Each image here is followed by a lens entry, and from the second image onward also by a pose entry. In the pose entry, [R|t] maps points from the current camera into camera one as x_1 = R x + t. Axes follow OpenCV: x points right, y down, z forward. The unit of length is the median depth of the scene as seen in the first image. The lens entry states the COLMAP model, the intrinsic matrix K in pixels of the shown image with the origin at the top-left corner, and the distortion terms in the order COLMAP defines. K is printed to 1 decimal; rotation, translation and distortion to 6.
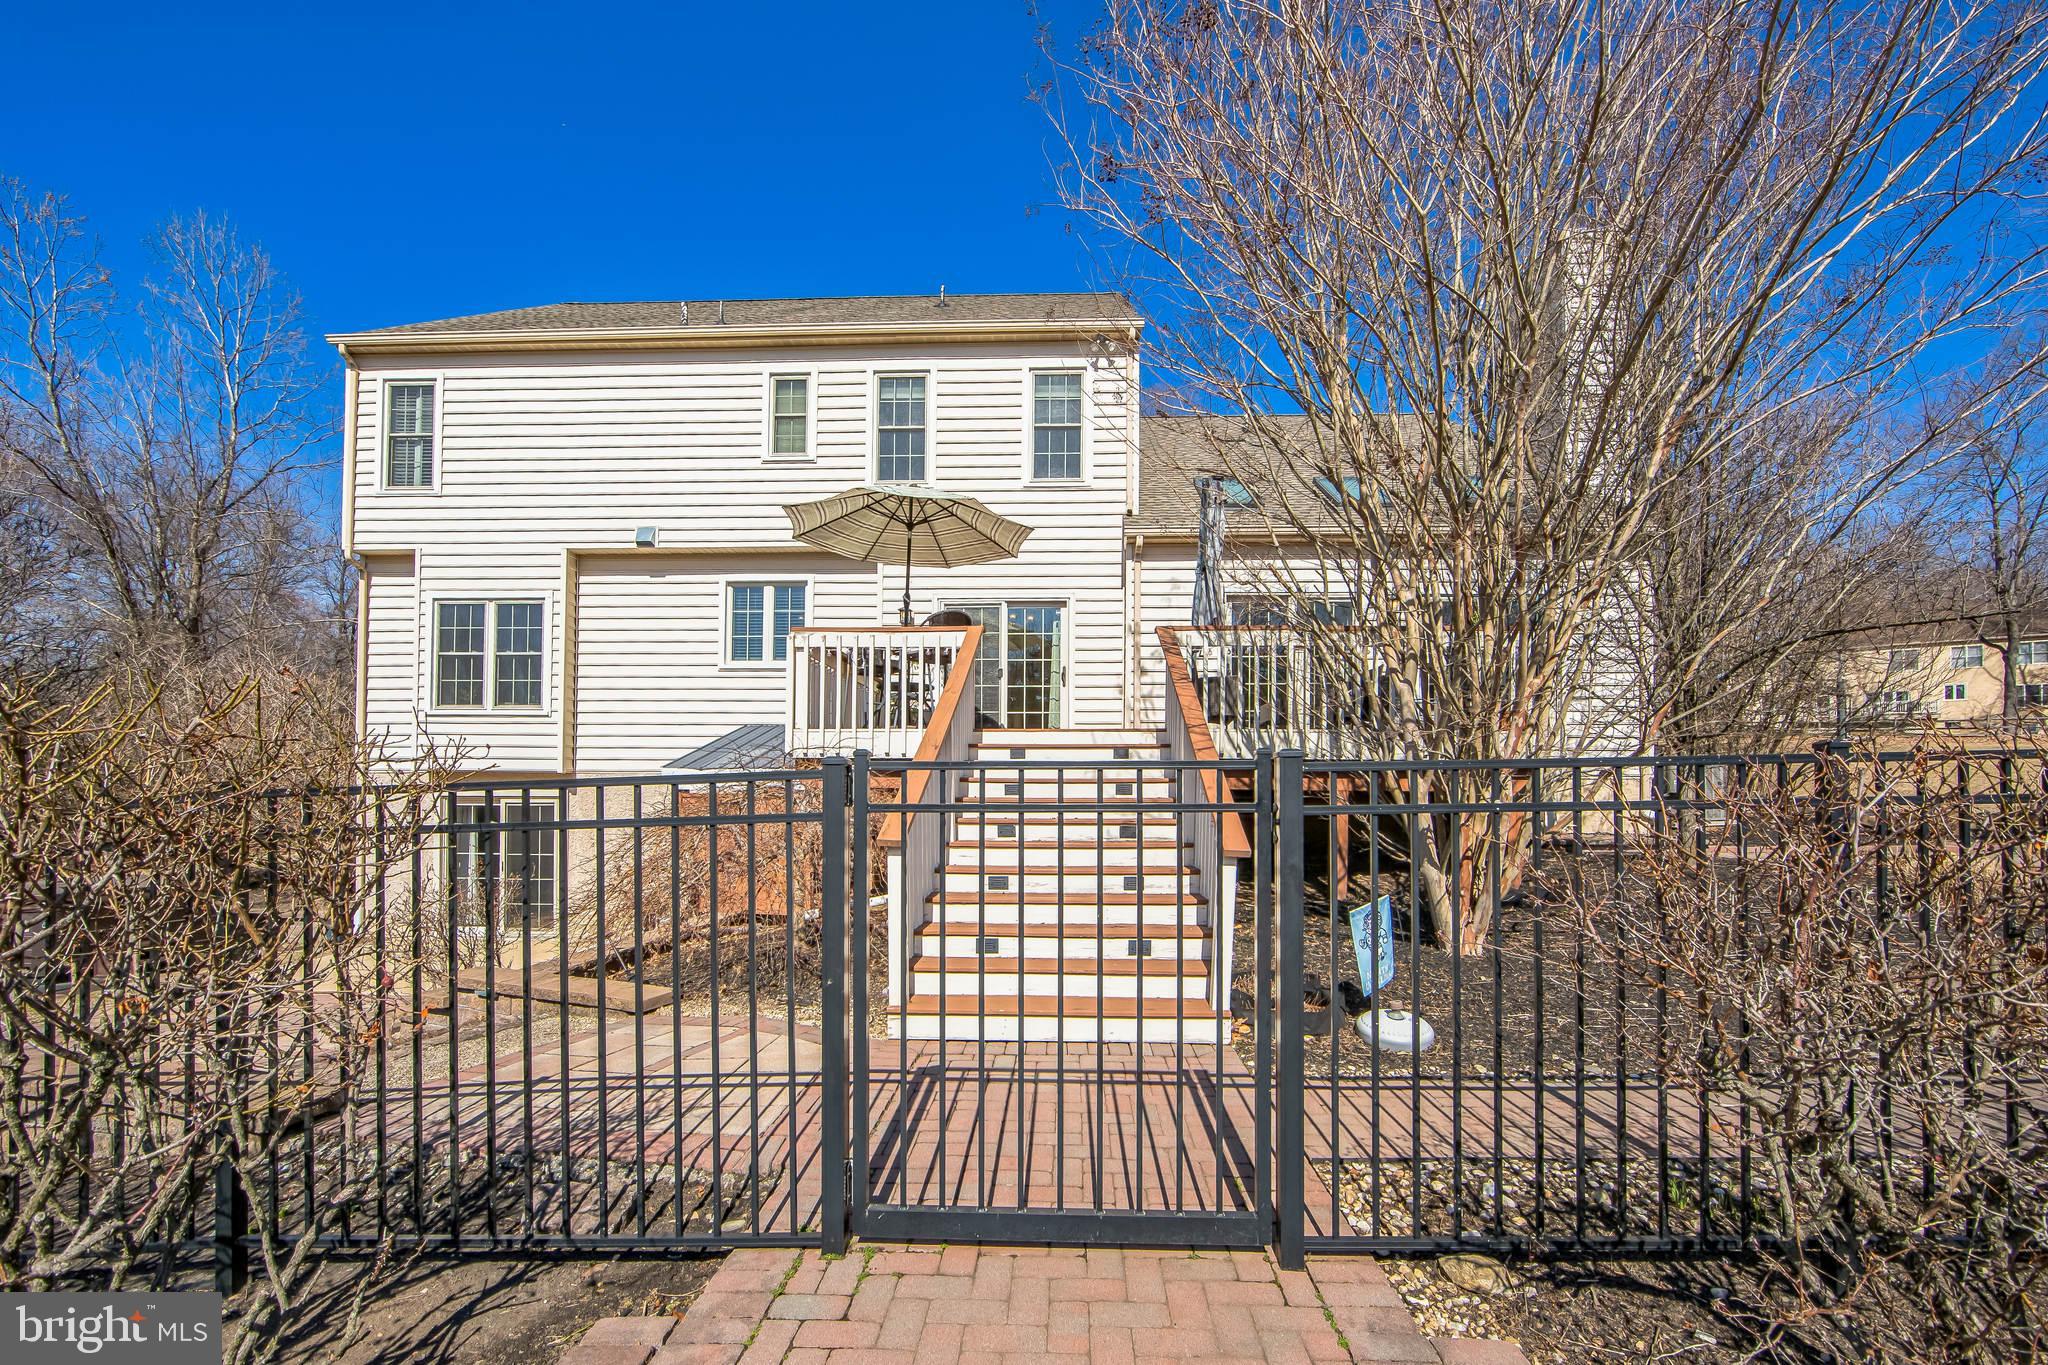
lens RADIAL K [[810.0, 0, 1088.9], [0, 810.0, 755.7], [0, 0, 1]] dist [-0.003264, -0.000412]
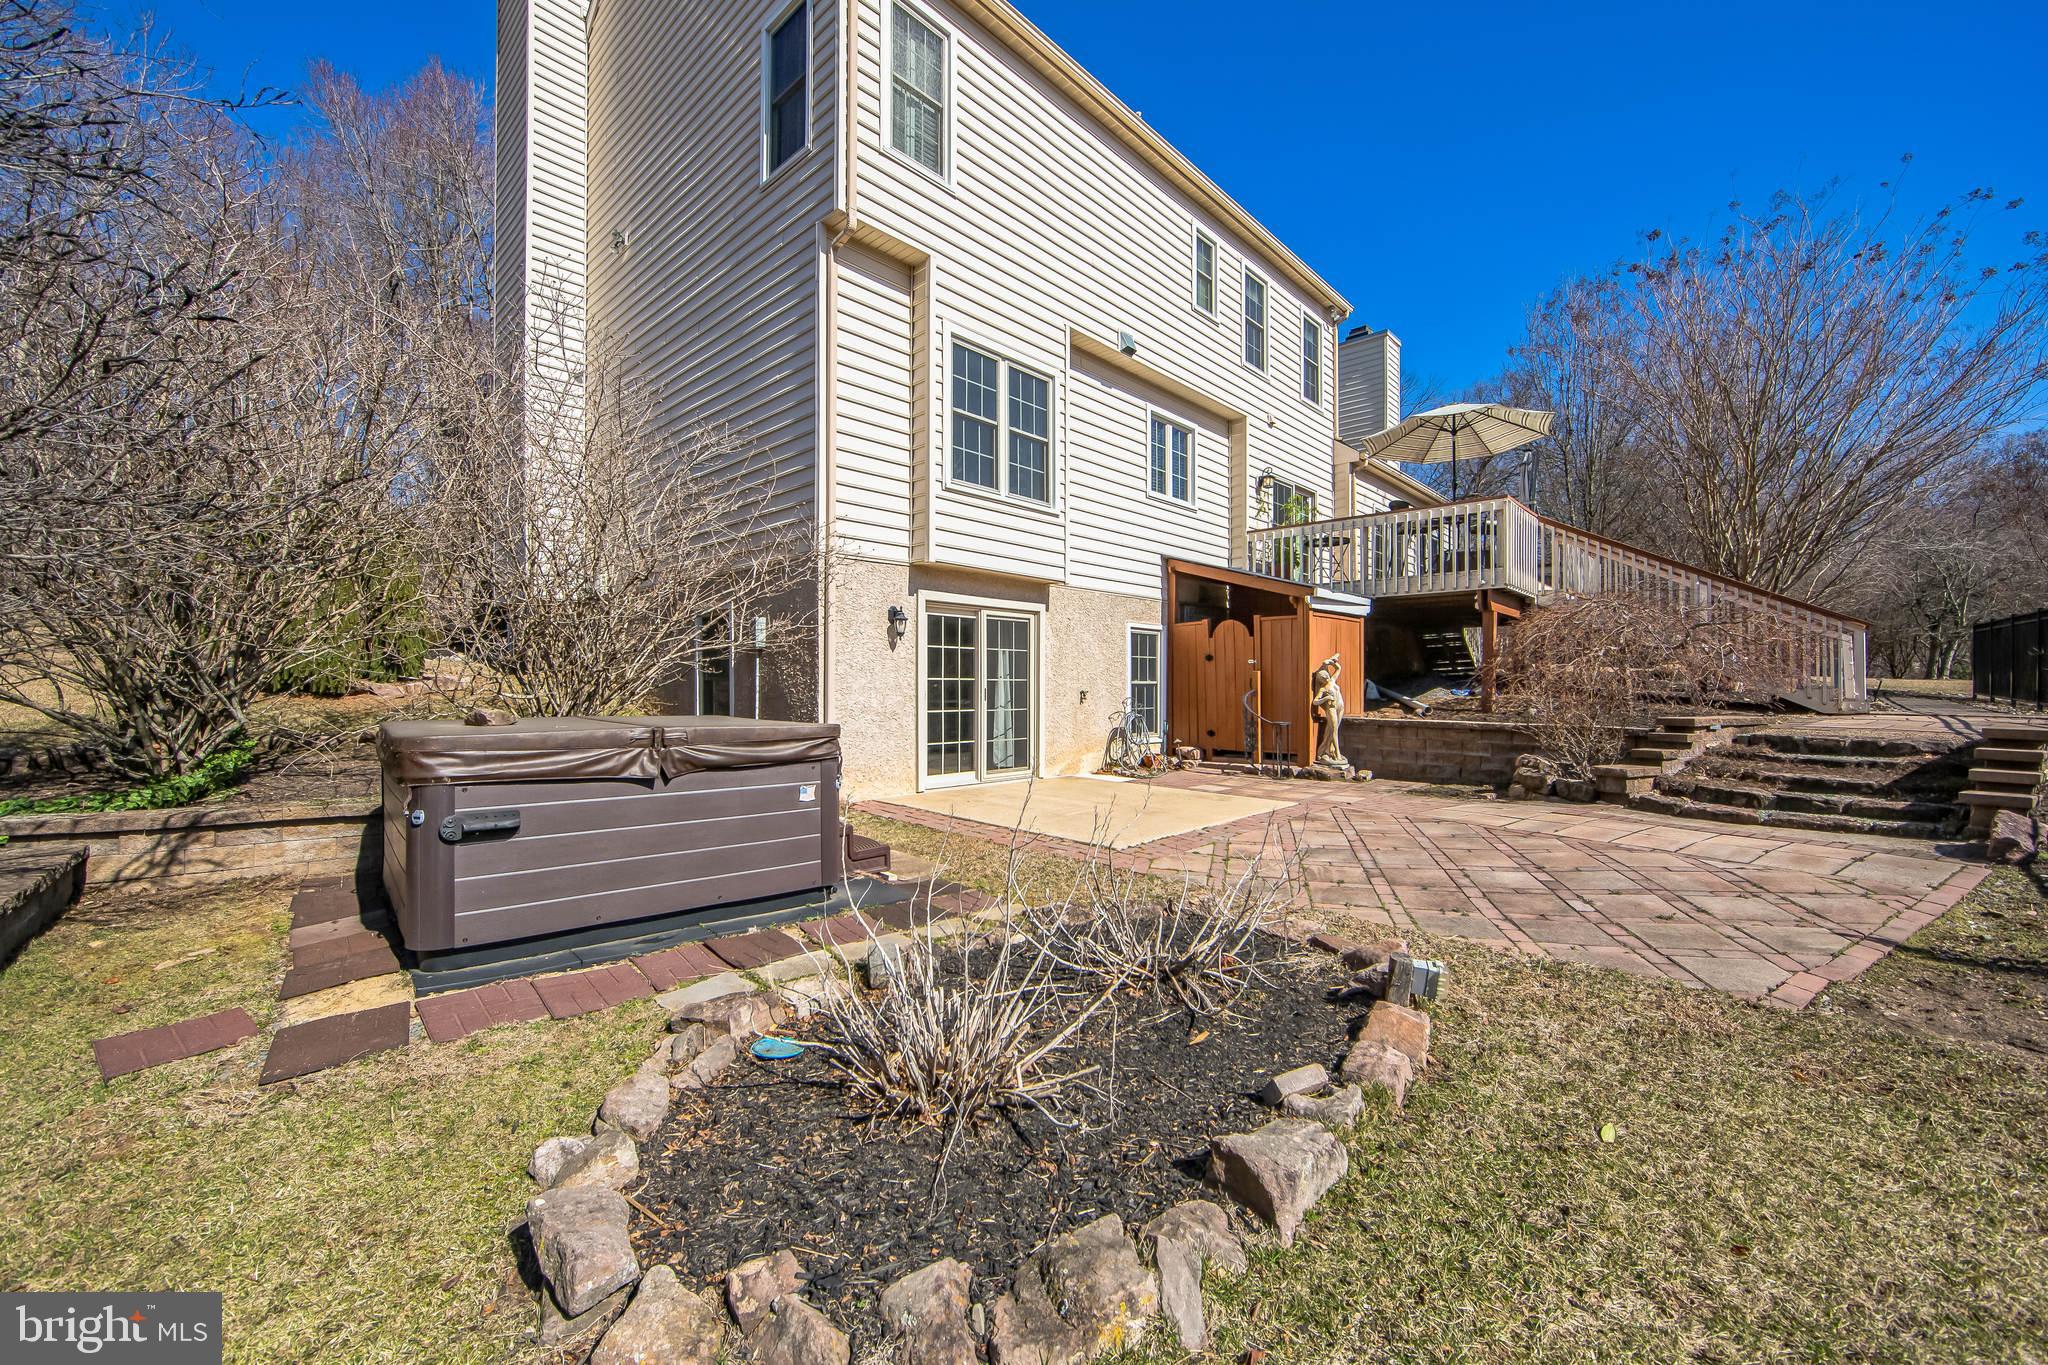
lens RADIAL K [[810.0, 0, 1027.5], [0, 810.0, 687.3], [0, 0, 1]] dist [-0.003264, -0.000412]
pose [[0.659357, 0.002714, 0.751825, -1.325116], [-0.006184, 0.999979, 0.001814, 0.130101], [-0.751804, -0.005846, 0.659360, 0.454732]]
